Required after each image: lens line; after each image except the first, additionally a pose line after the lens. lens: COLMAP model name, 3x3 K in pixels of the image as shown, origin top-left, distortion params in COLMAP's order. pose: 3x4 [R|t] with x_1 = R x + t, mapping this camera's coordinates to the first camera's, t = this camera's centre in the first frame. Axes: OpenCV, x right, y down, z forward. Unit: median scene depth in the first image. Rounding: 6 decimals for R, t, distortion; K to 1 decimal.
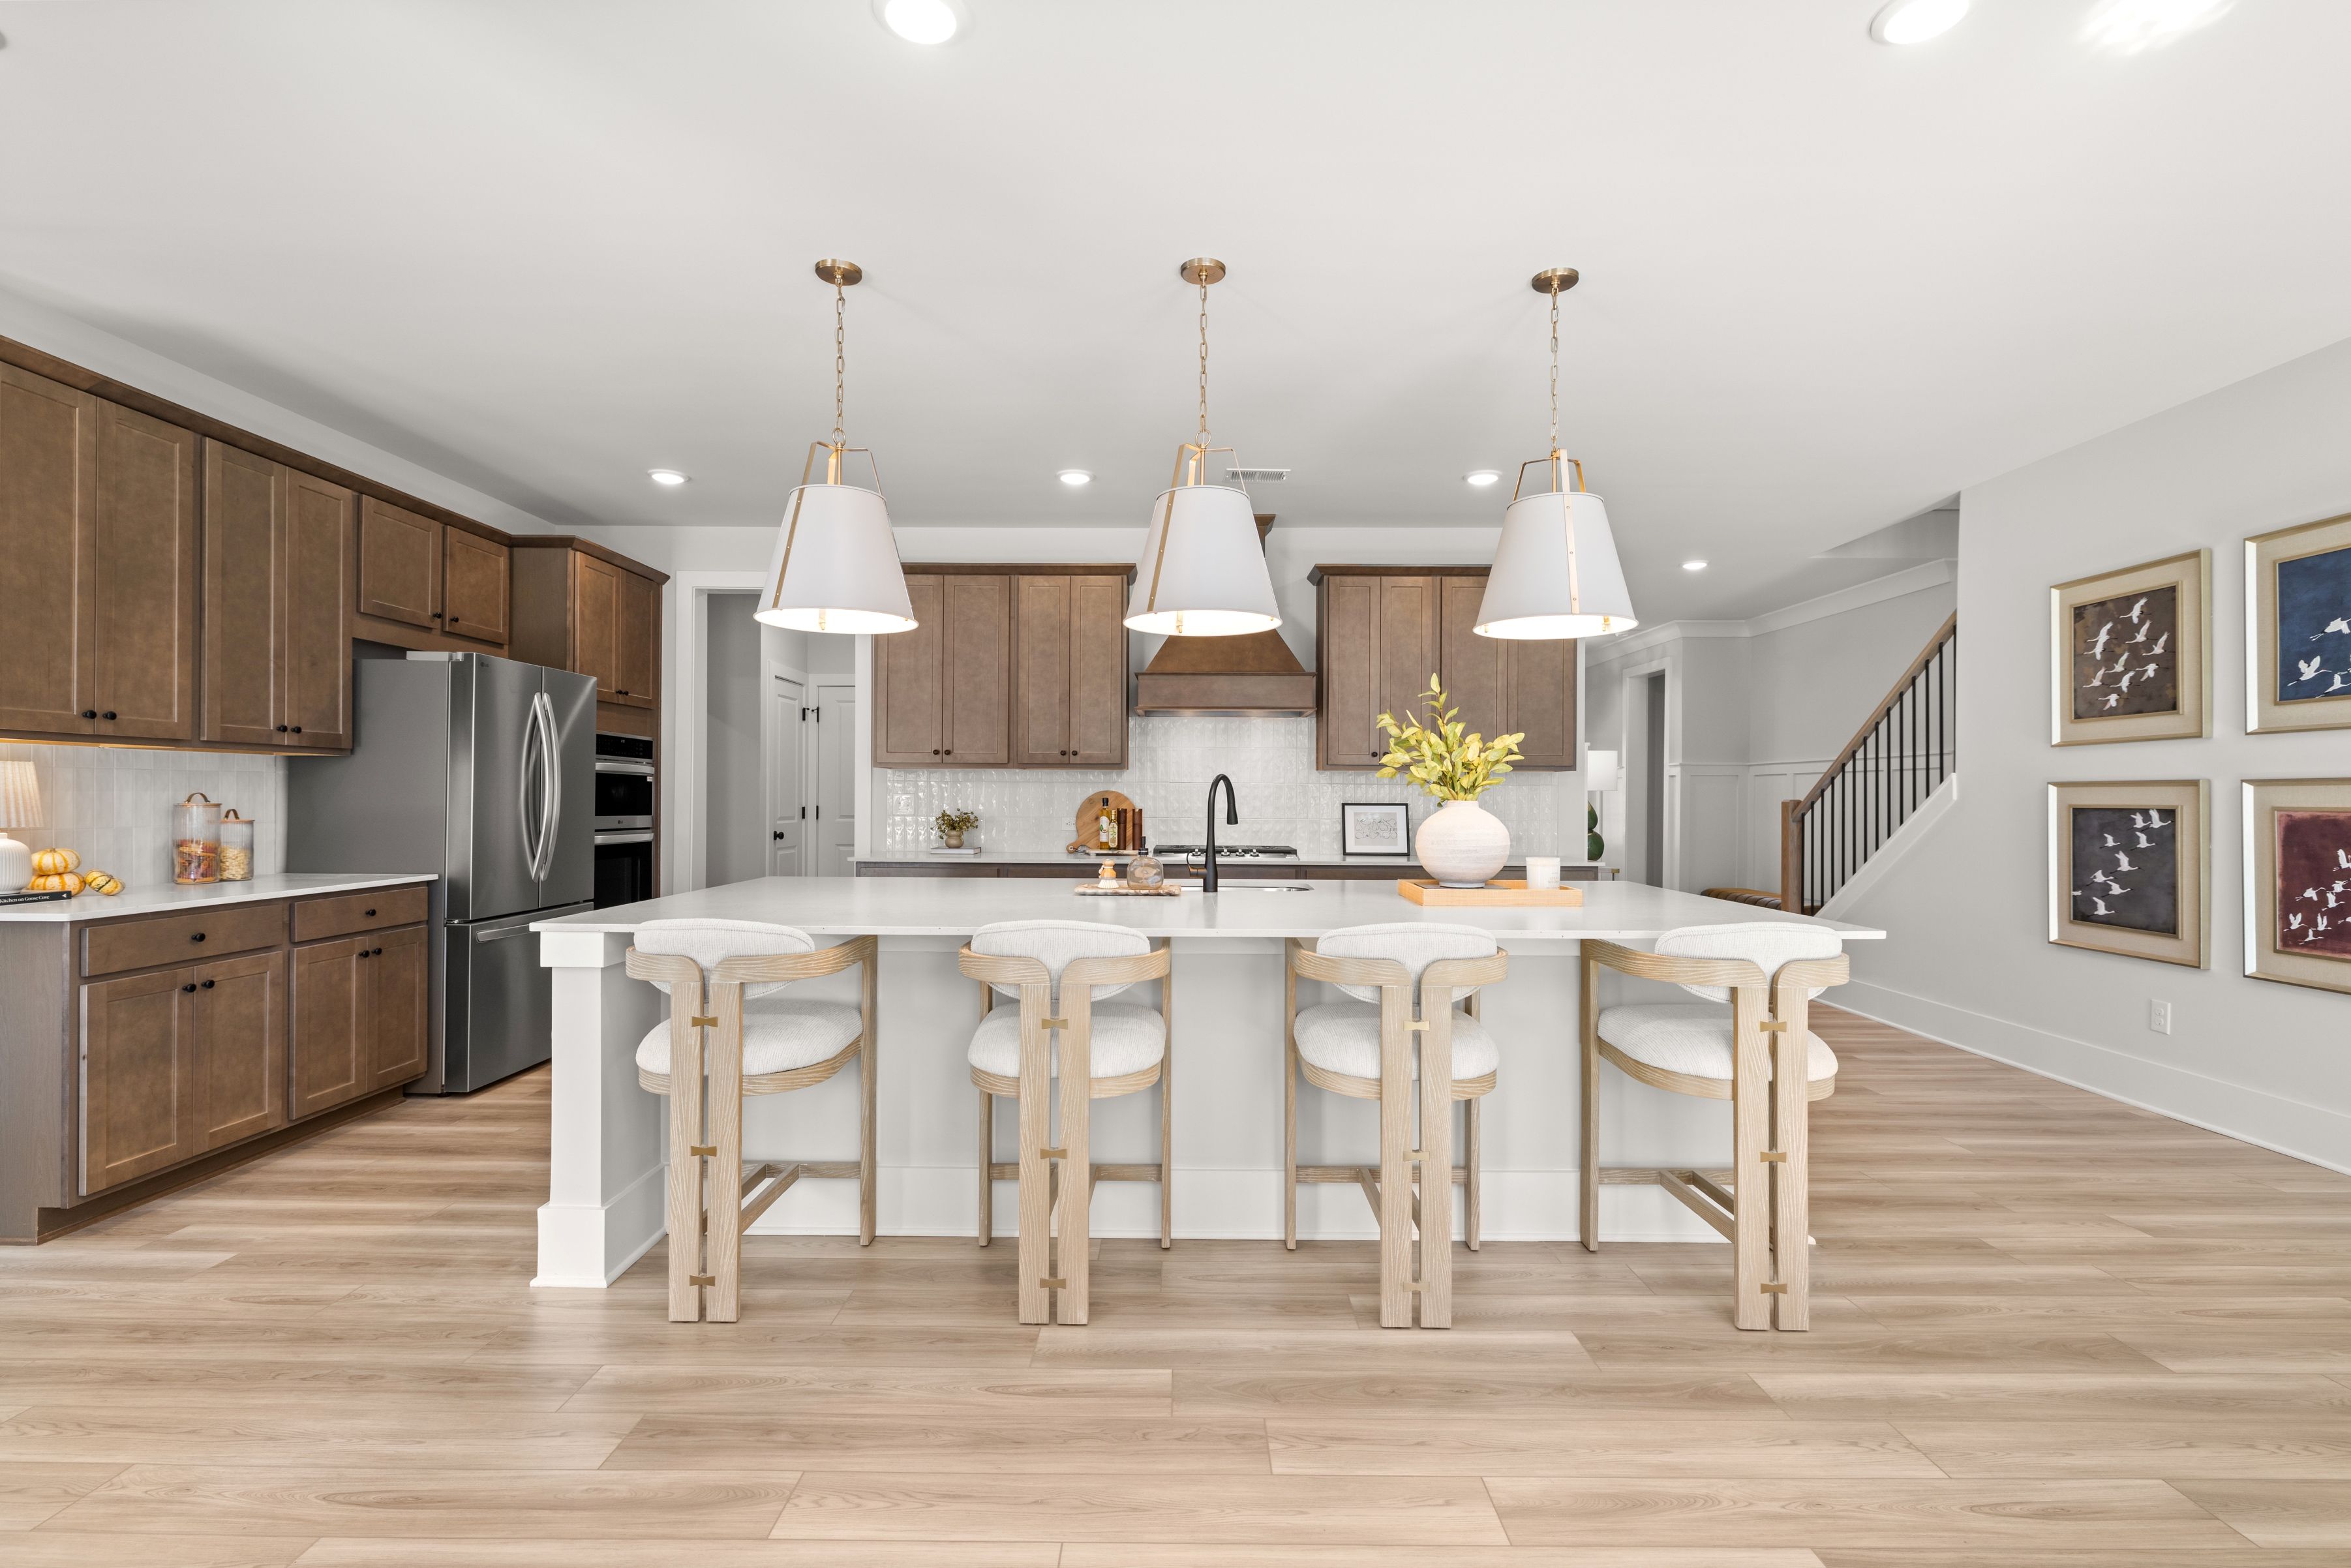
lens RADIAL K [[1081.7, 0, 1168.3], [0, 1081.7, 795.0], [0, 0, 1]] dist [-0.002385, 0.000003]
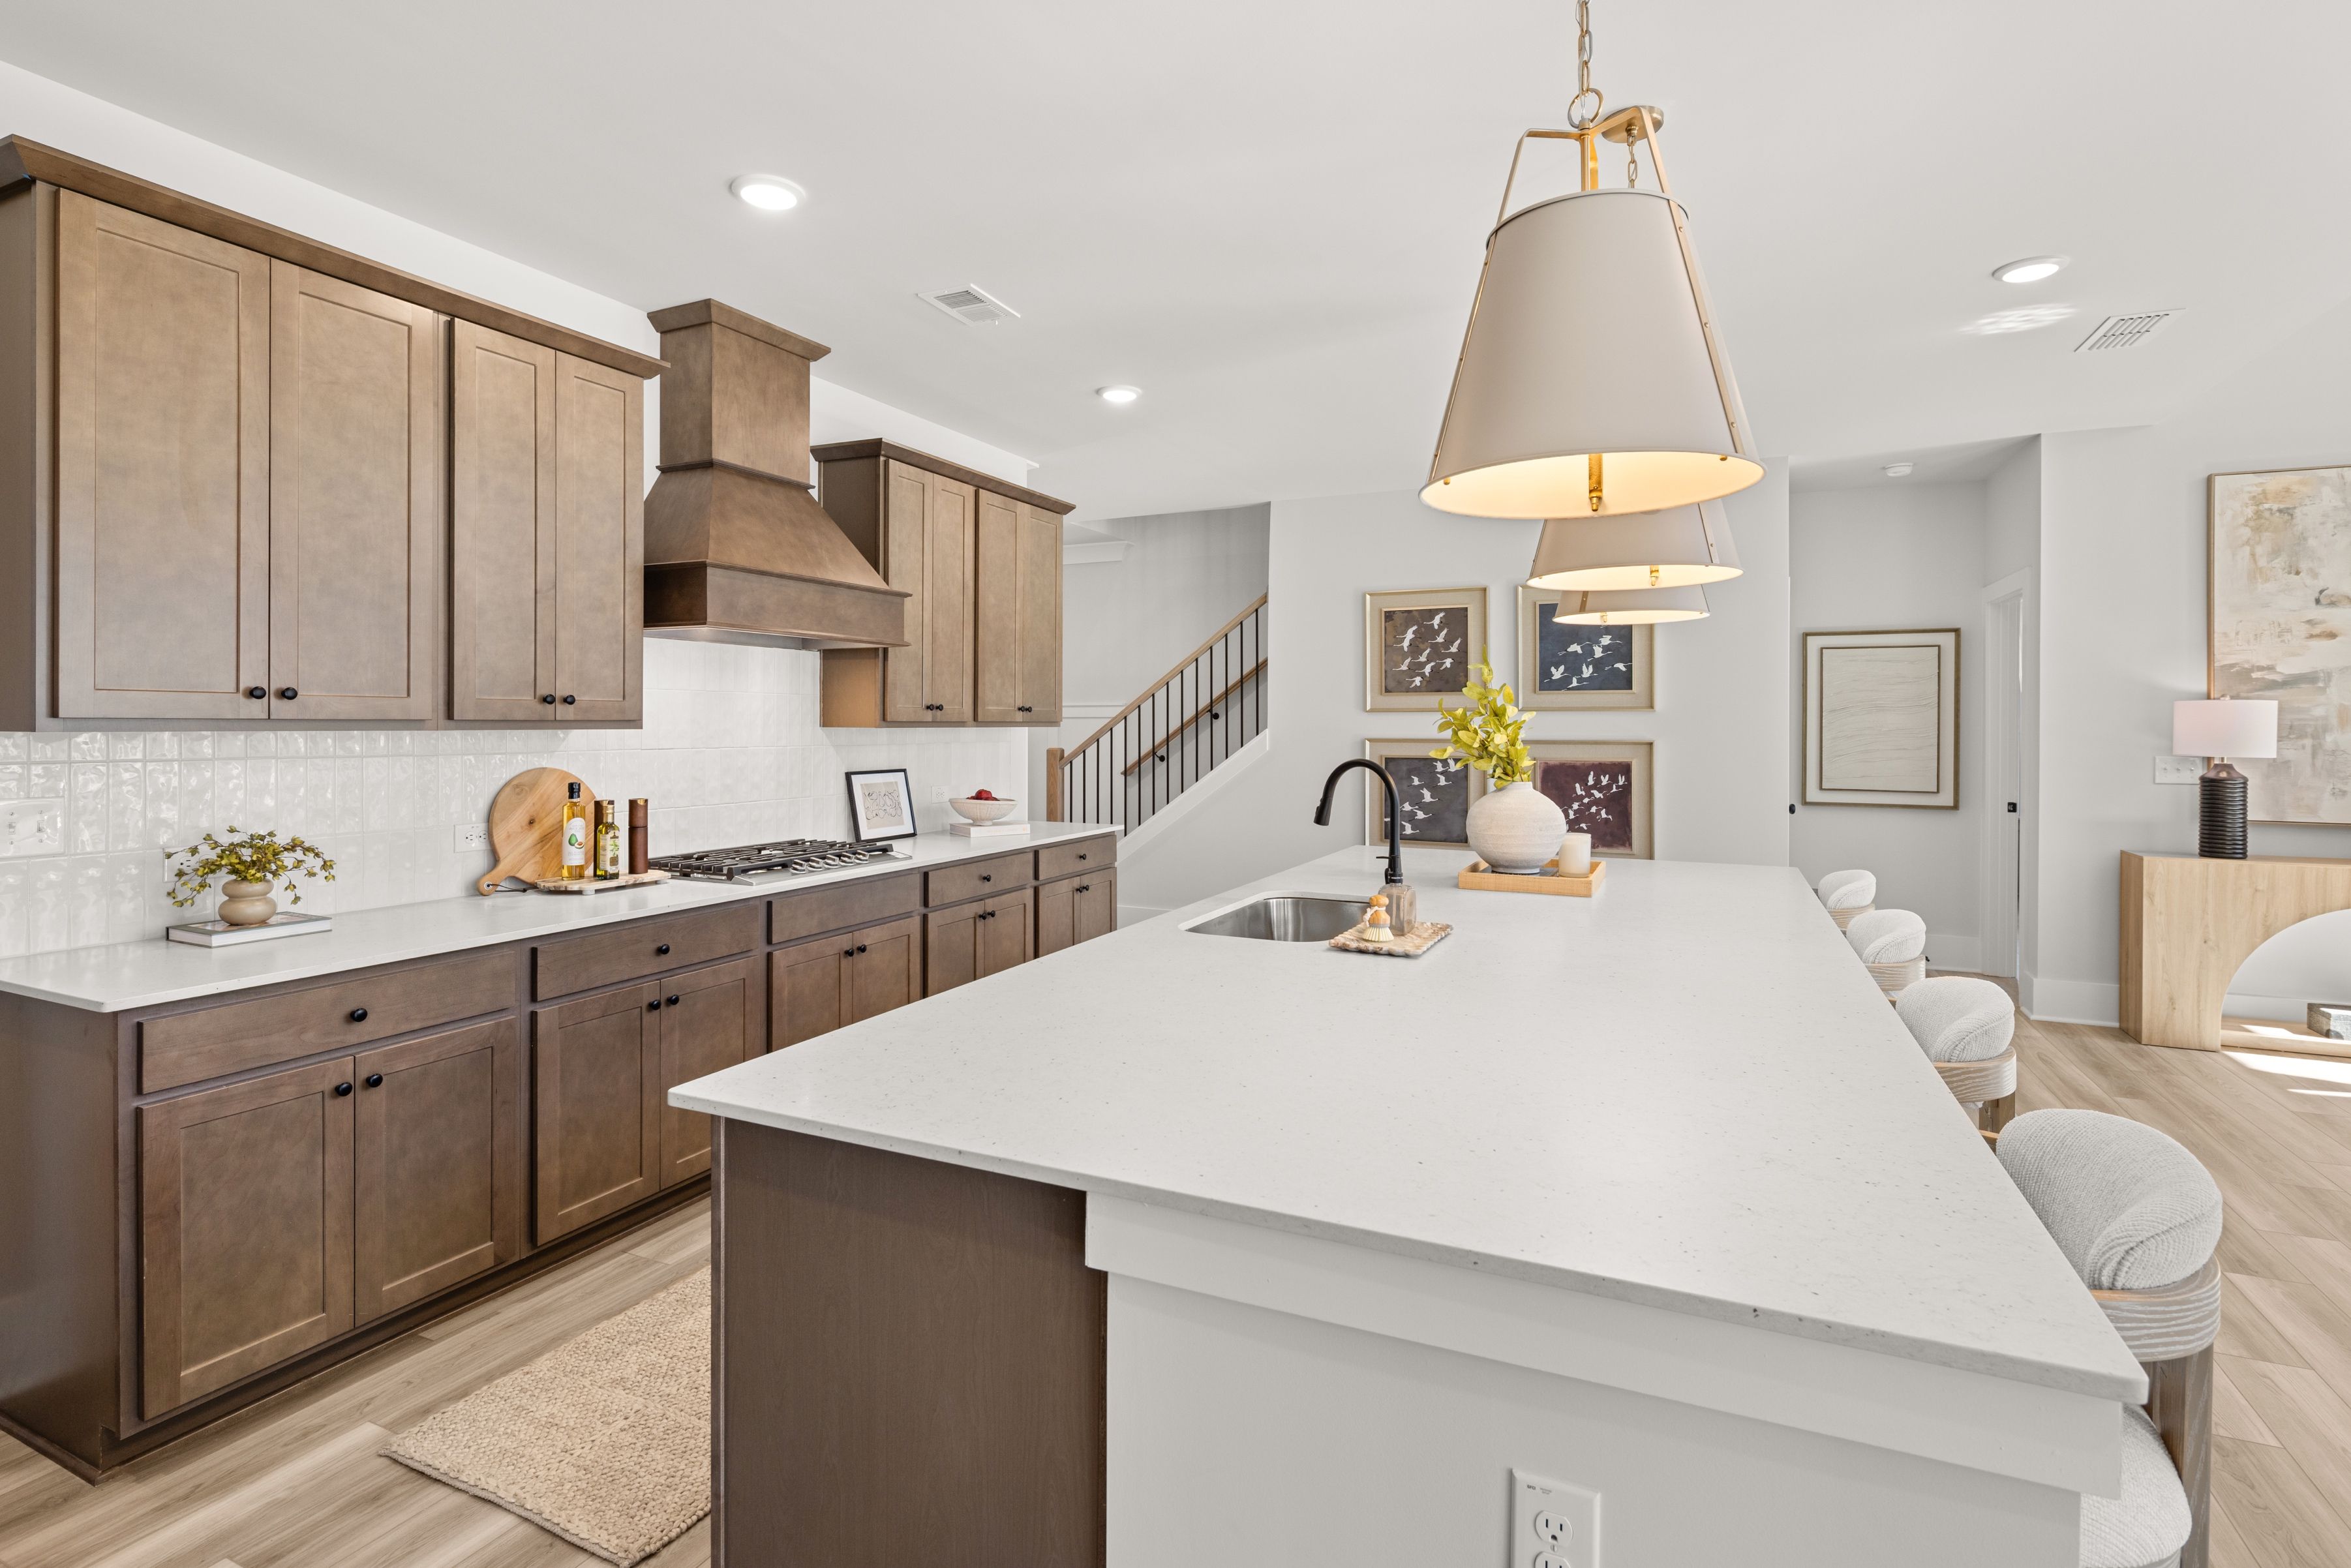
lens RADIAL K [[1145.8, 0, 1173.5], [0, 1145.8, 703.1], [0, 0, 1]] dist [0.000563, -0.002466]
pose [[0.405111, 0.011156, 0.914199, -0.647718], [-0.001710, 0.999933, -0.011444, -0.043272], [-0.914266, 0.003073, 0.405103, 0.716678]]
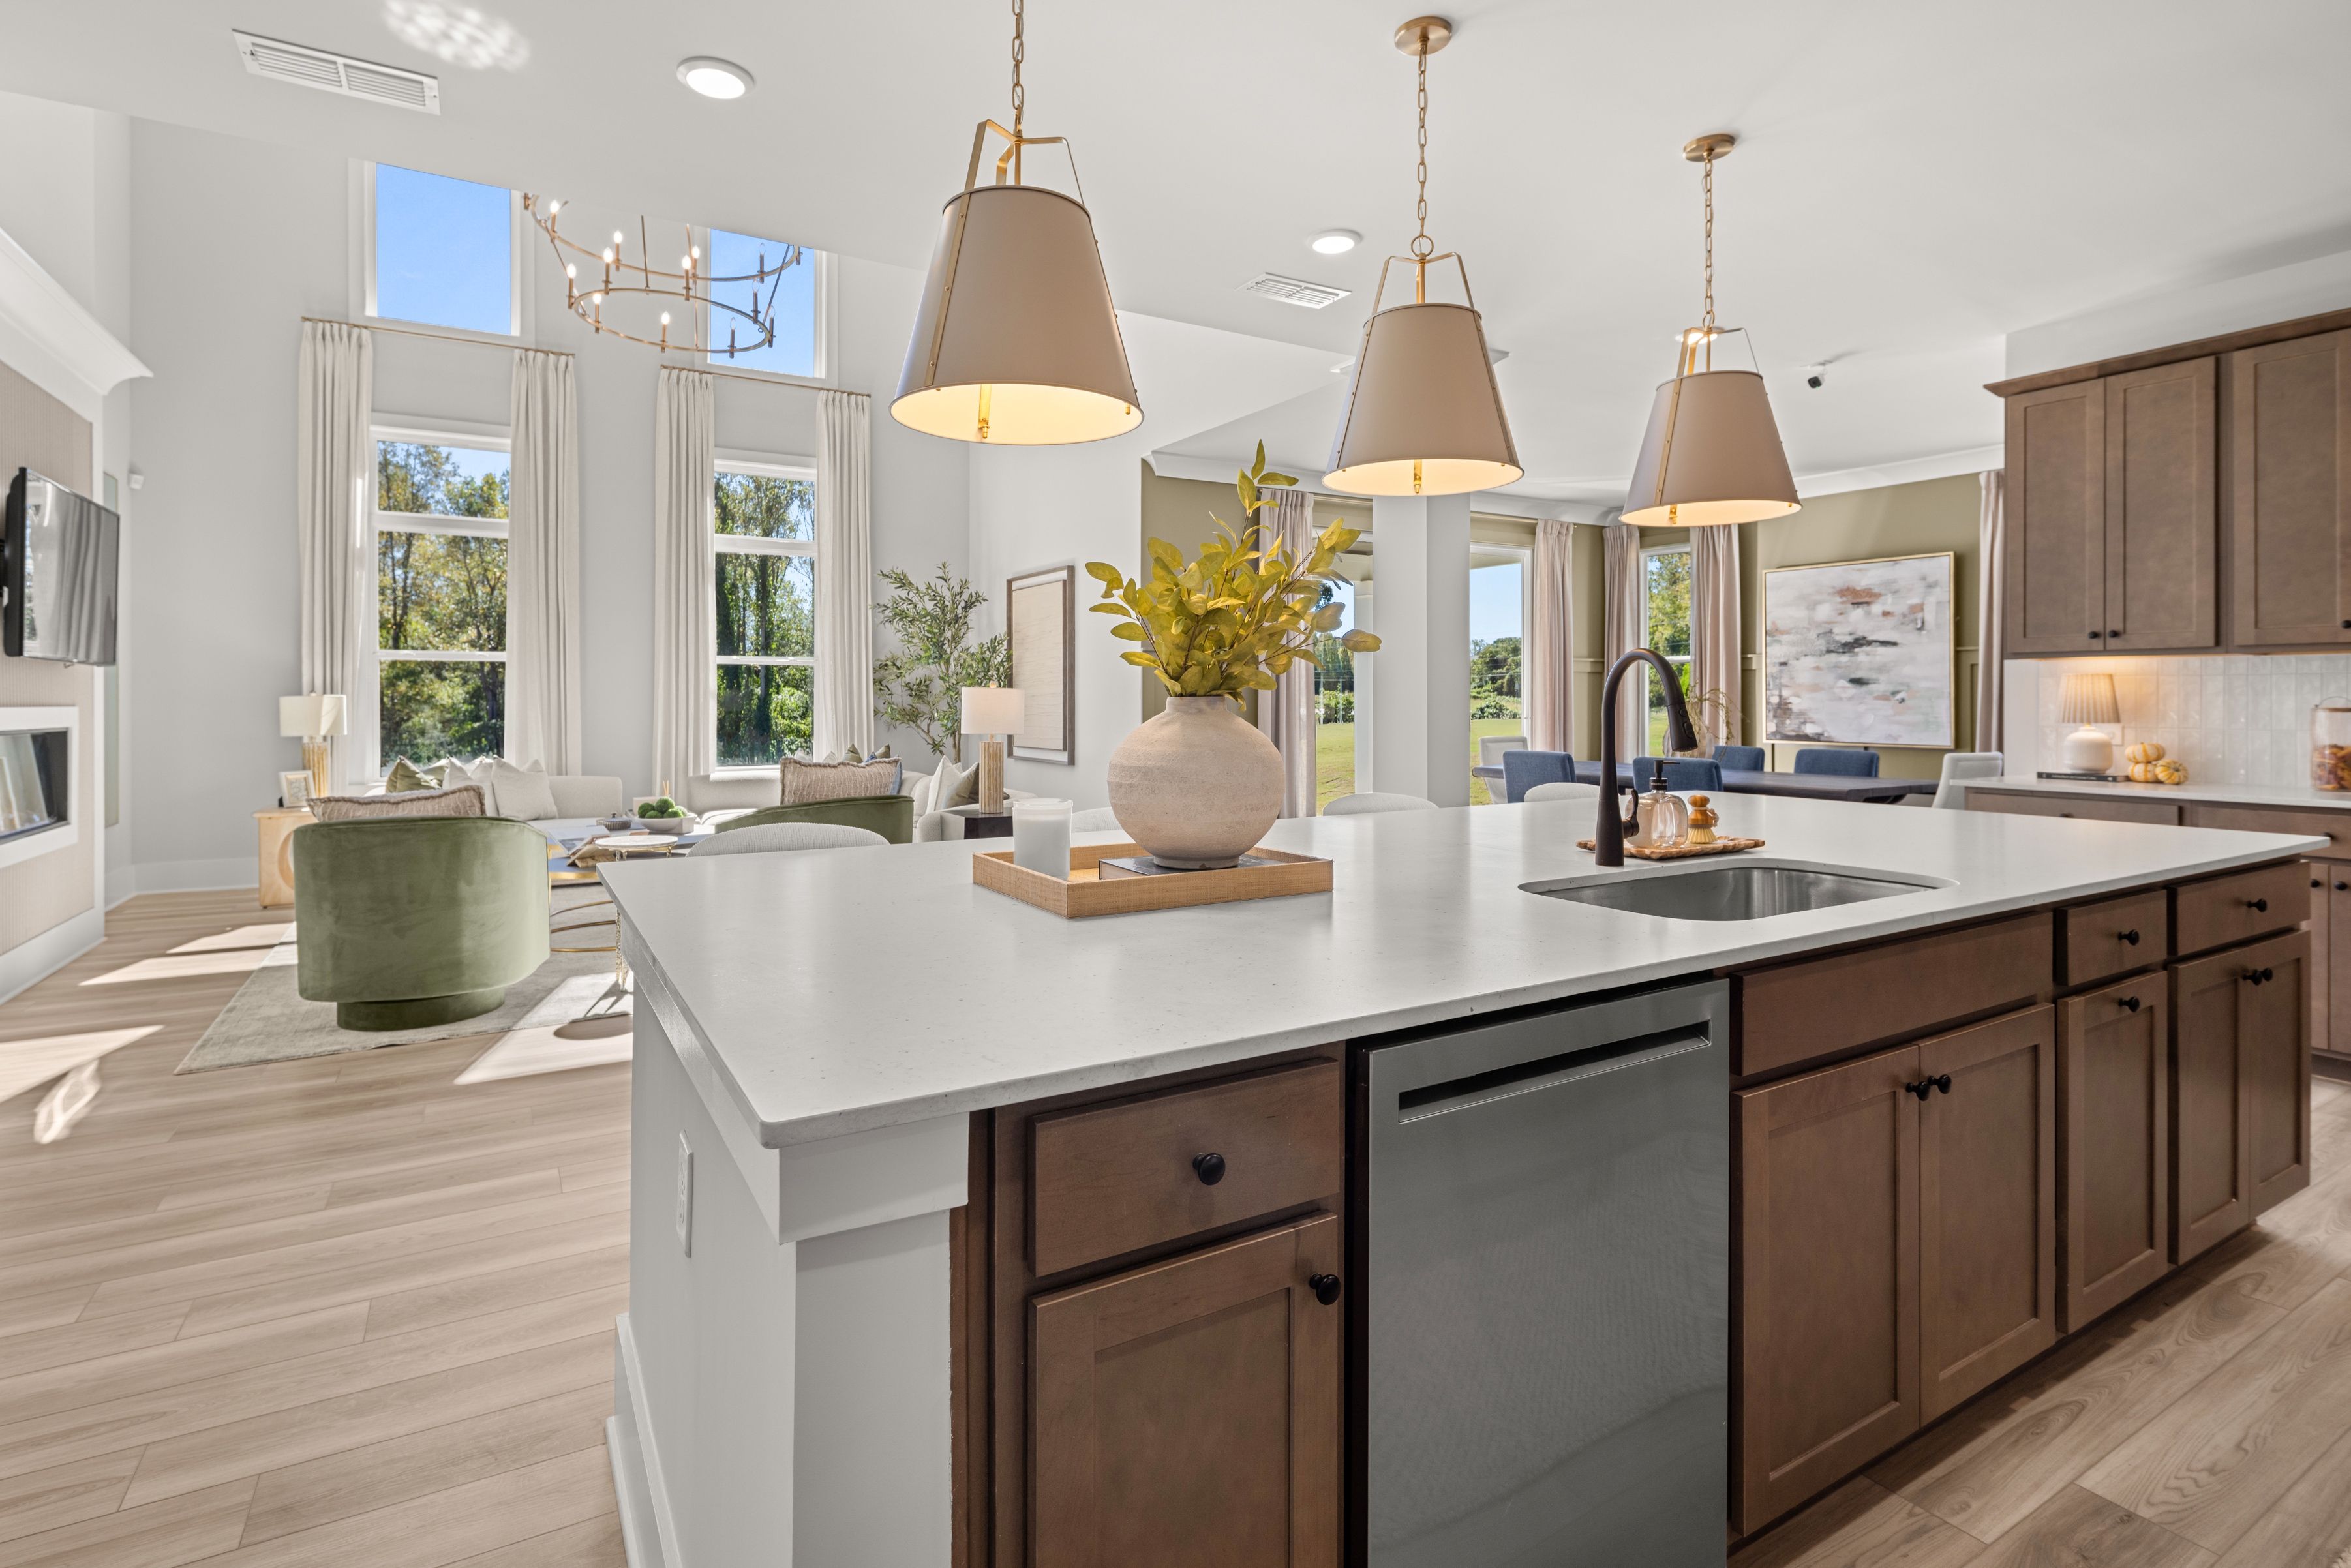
lens RADIAL K [[1145.8, 0, 1164.1], [0, 1145.8, 693.6], [0, 0, 1]] dist [0.000563, -0.002466]
pose [[-0.853863, -0.006954, -0.520451, 0.469979], [-0.002855, 0.999958, -0.008677, 0.006134], [0.520490, -0.005923, -0.853847, 1.205735]]
